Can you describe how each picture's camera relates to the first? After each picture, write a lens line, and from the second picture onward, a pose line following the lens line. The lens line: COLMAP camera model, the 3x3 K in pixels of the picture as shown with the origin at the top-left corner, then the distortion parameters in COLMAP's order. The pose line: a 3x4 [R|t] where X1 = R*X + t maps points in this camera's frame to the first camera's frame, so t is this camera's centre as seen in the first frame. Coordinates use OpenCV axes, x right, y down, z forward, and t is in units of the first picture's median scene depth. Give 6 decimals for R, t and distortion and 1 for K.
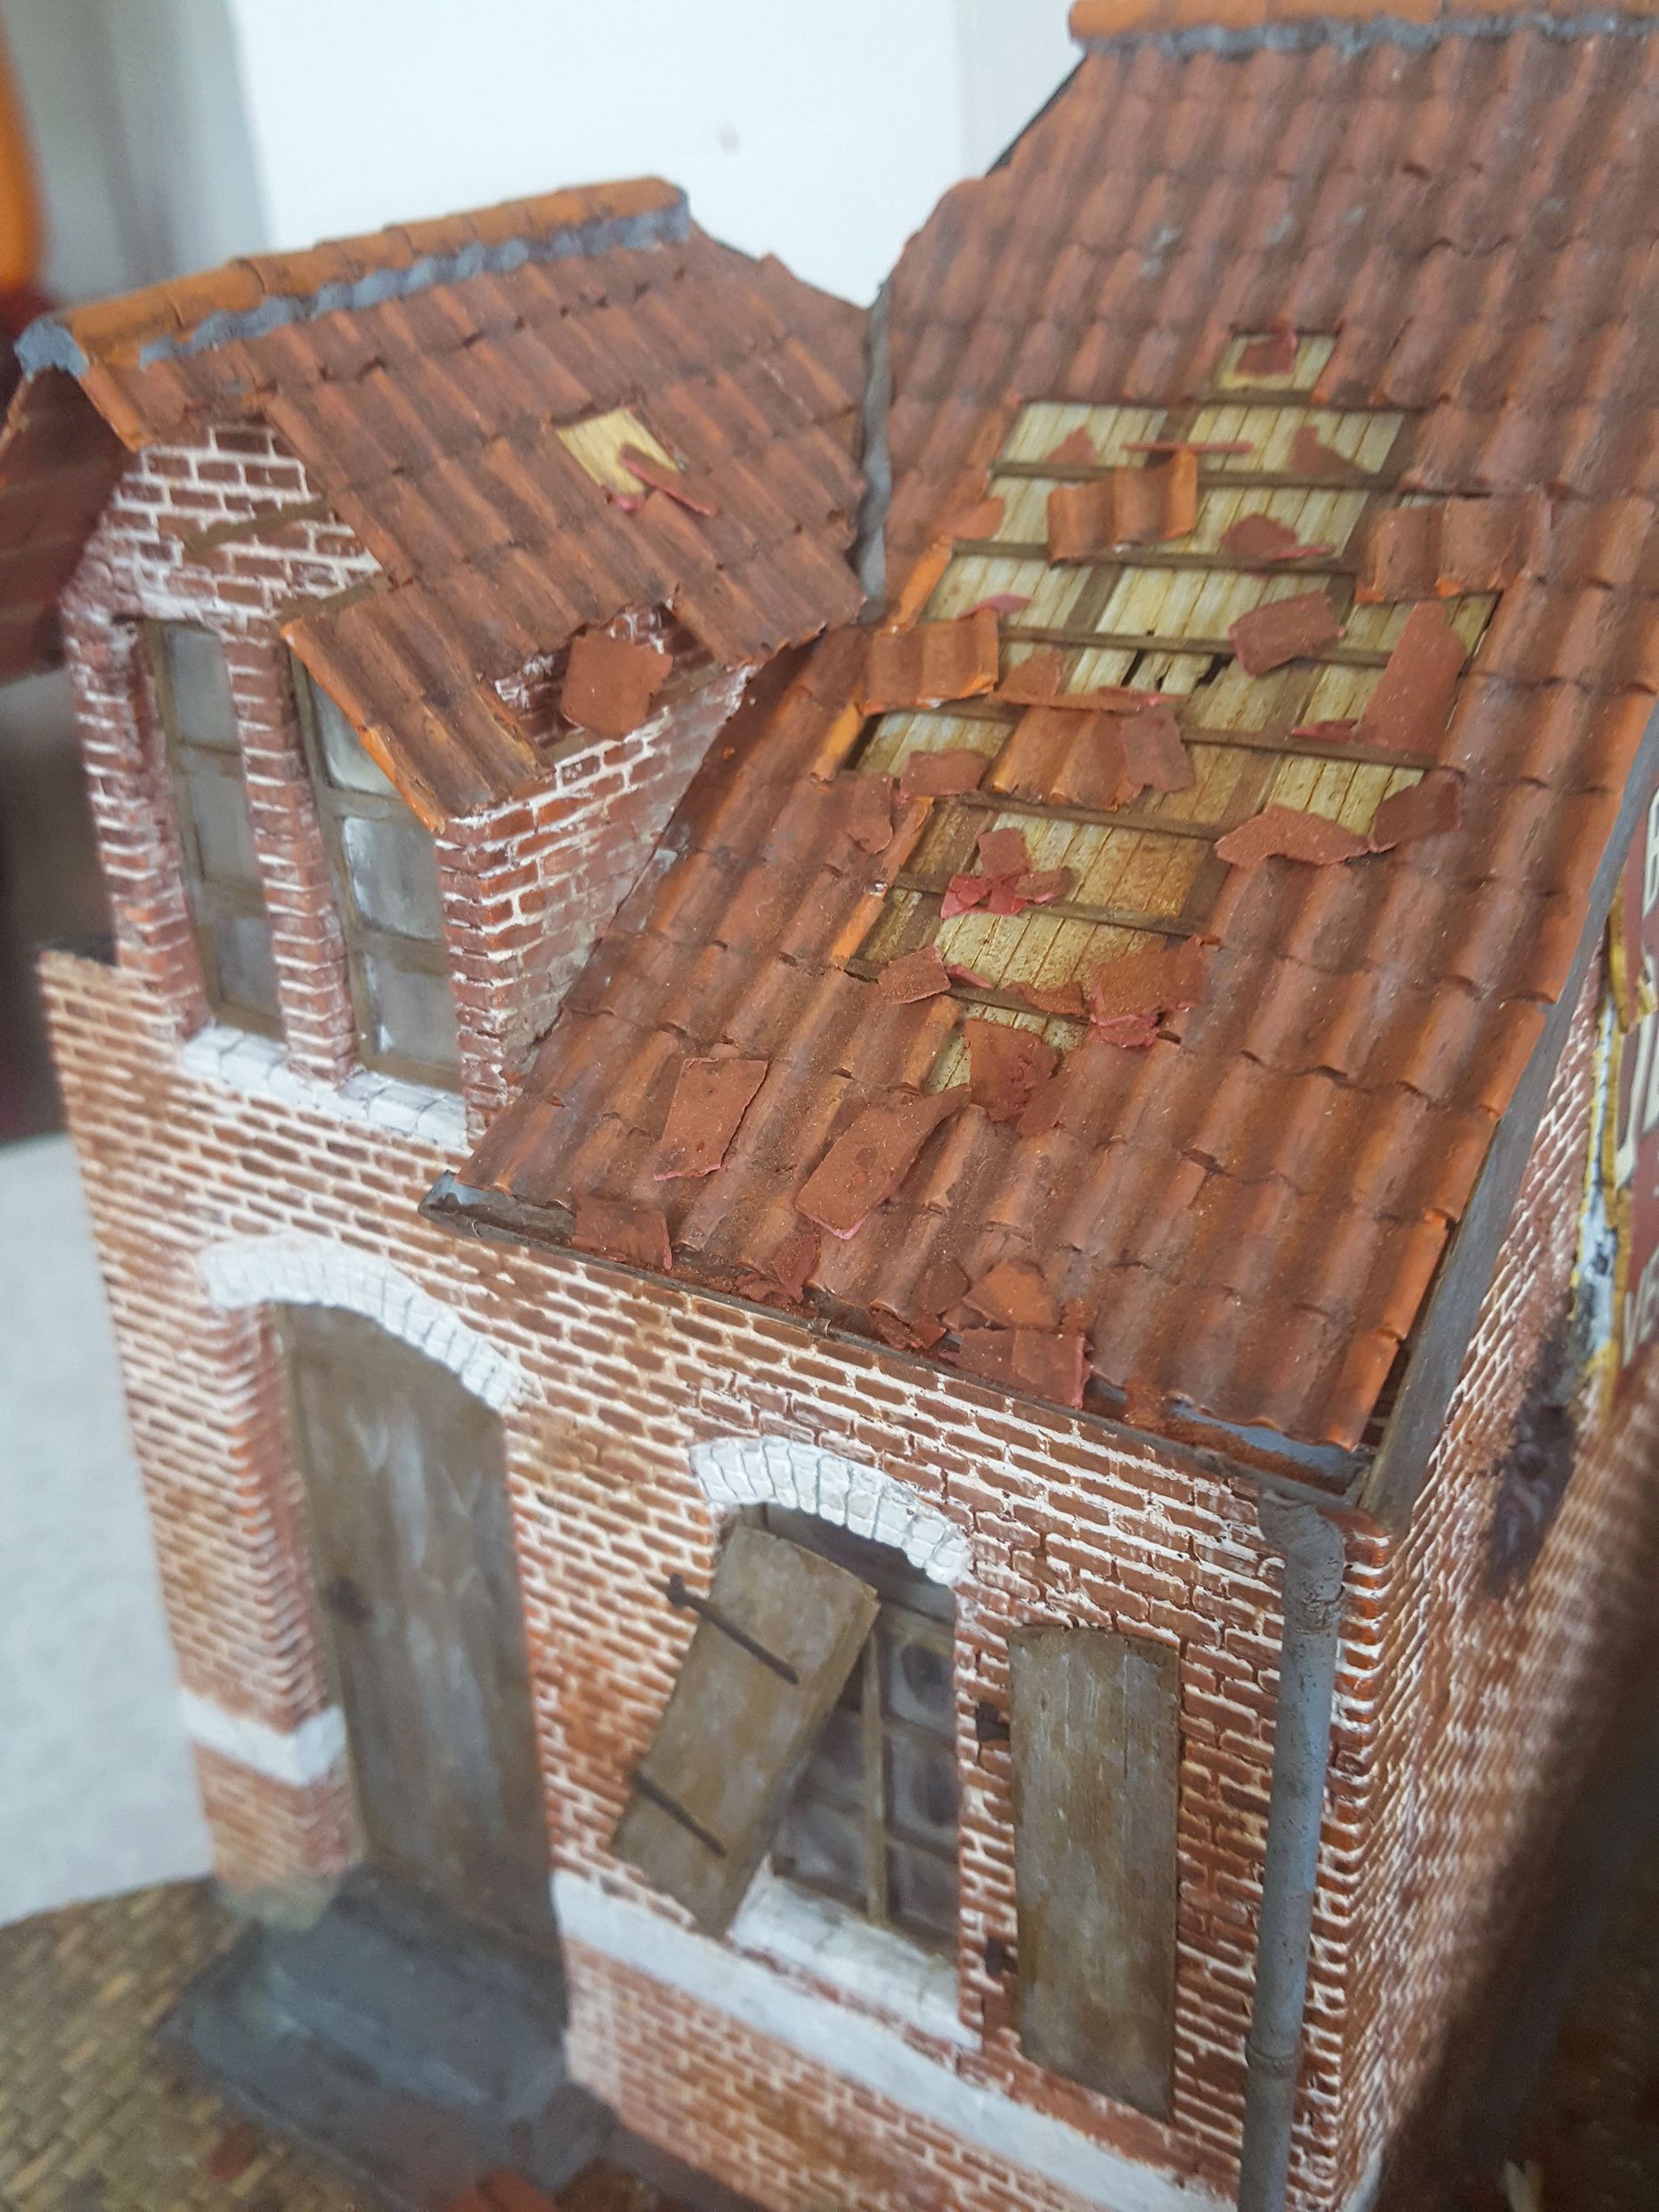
lens RADIAL K [[2158.0, 0, 842.5], [0, 2158.0, 1092.6], [0, 0, 1]] dist [0.189171, -0.490724]
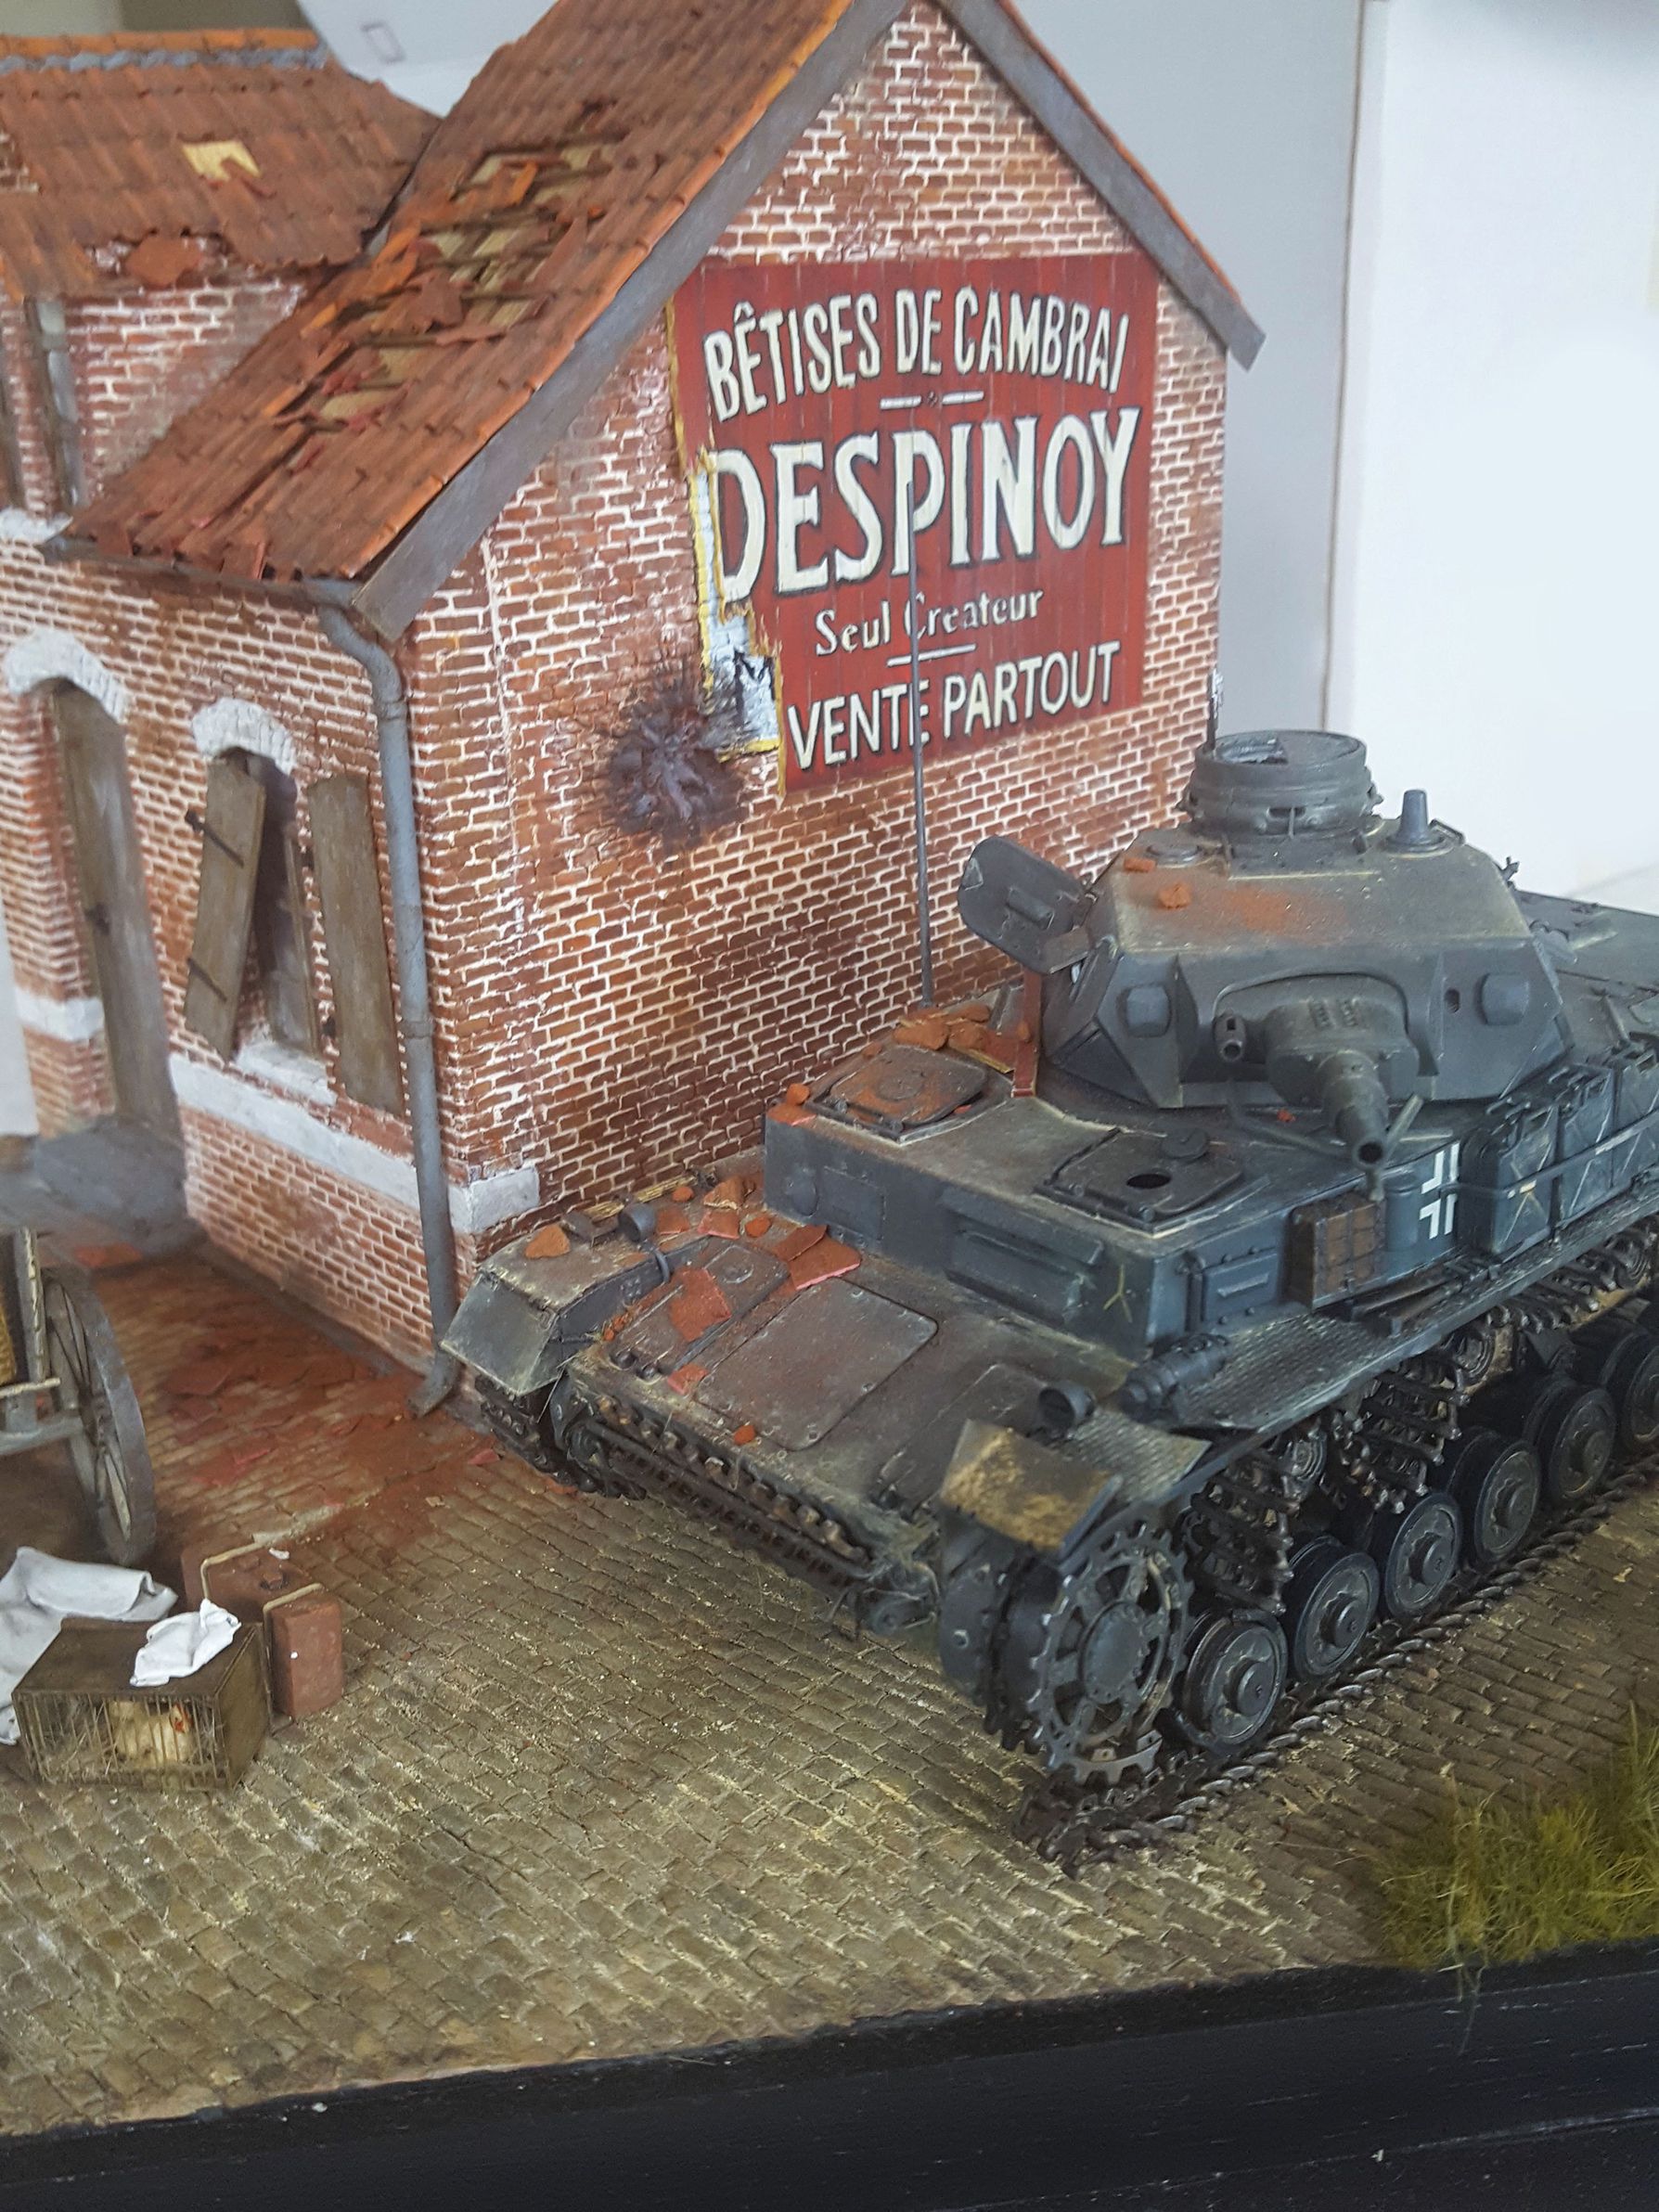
lens RADIAL K [[2079.9, 0, 829.5], [0, 2079.9, 1106.0], [0, 0, 1]] dist [0.187033, -0.427851]
pose [[0.978170, 0.090244, -0.187188, 0.765904], [-0.102077, 0.993280, -0.054546, 0.507496], [0.181008, 0.072463, 0.980808, -0.531932]]
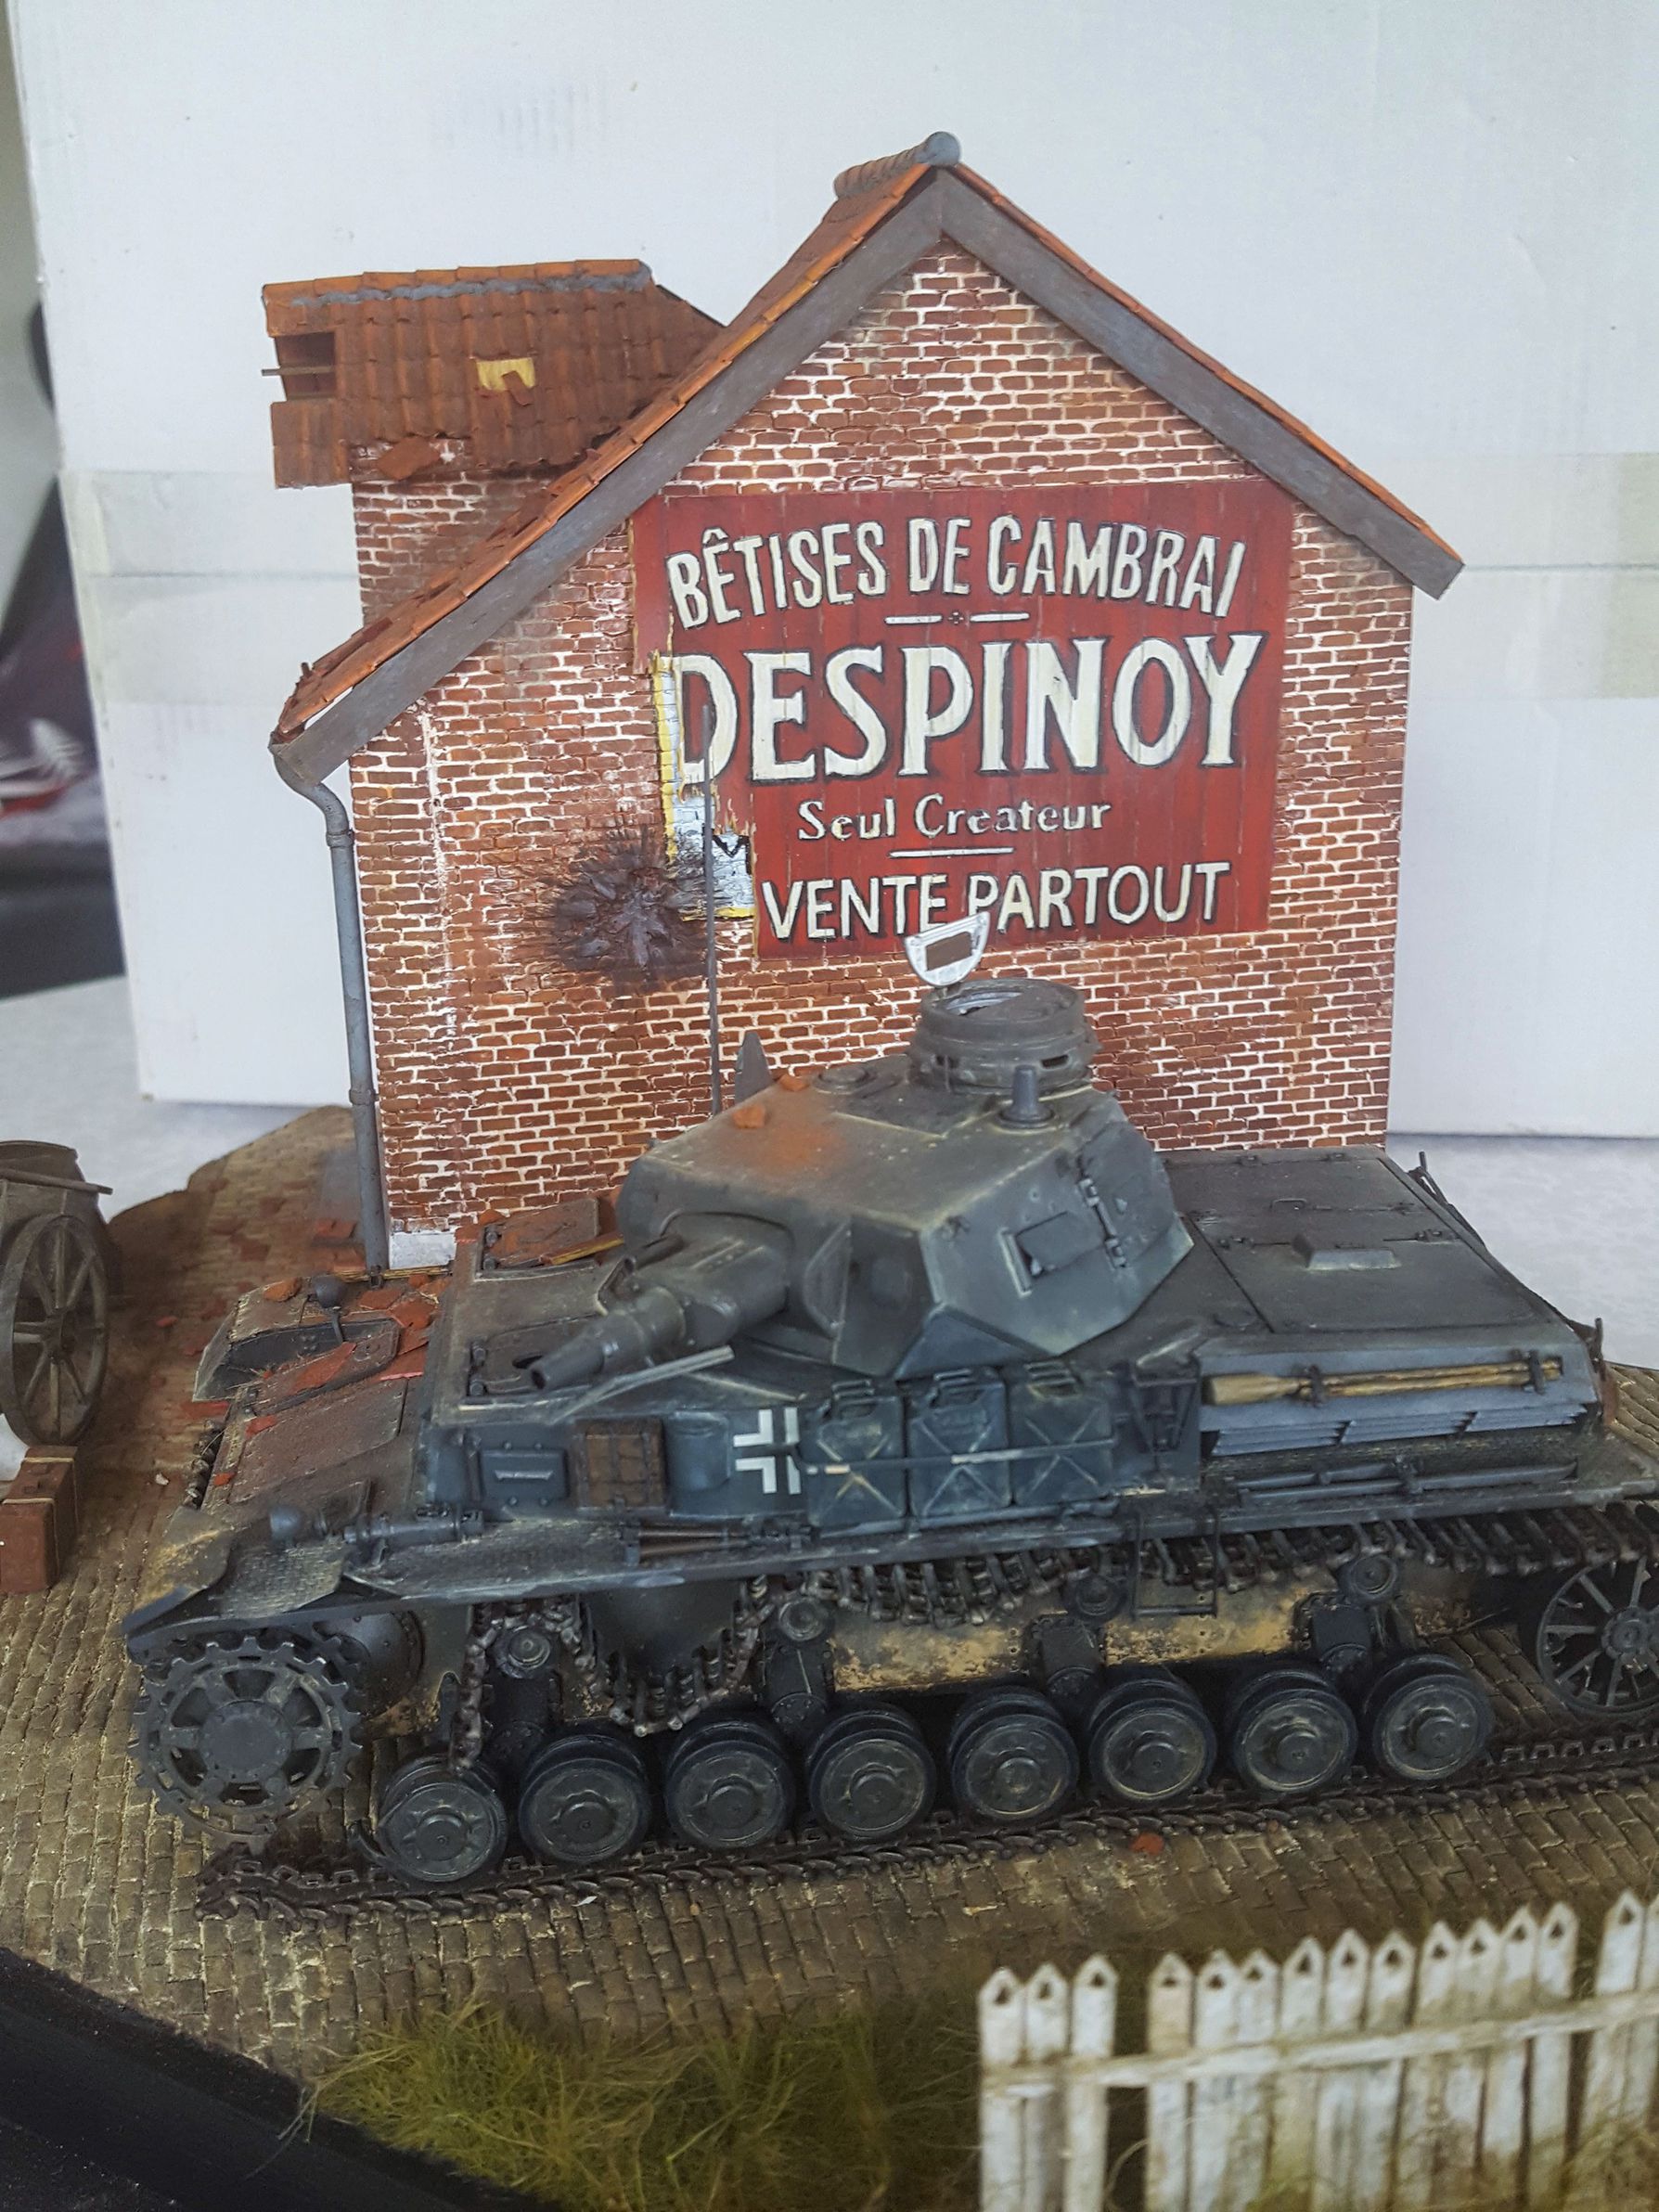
lens RADIAL K [[2079.9, 0, 829.5], [0, 2079.9, 1106.0], [0, 0, 1]] dist [0.187033, -0.427851]
pose [[0.691281, 0.272784, -0.669118, 1.705652], [-0.329885, 0.943012, 0.043633, 0.189900], [0.642889, 0.190569, 0.741874, -0.201532]]
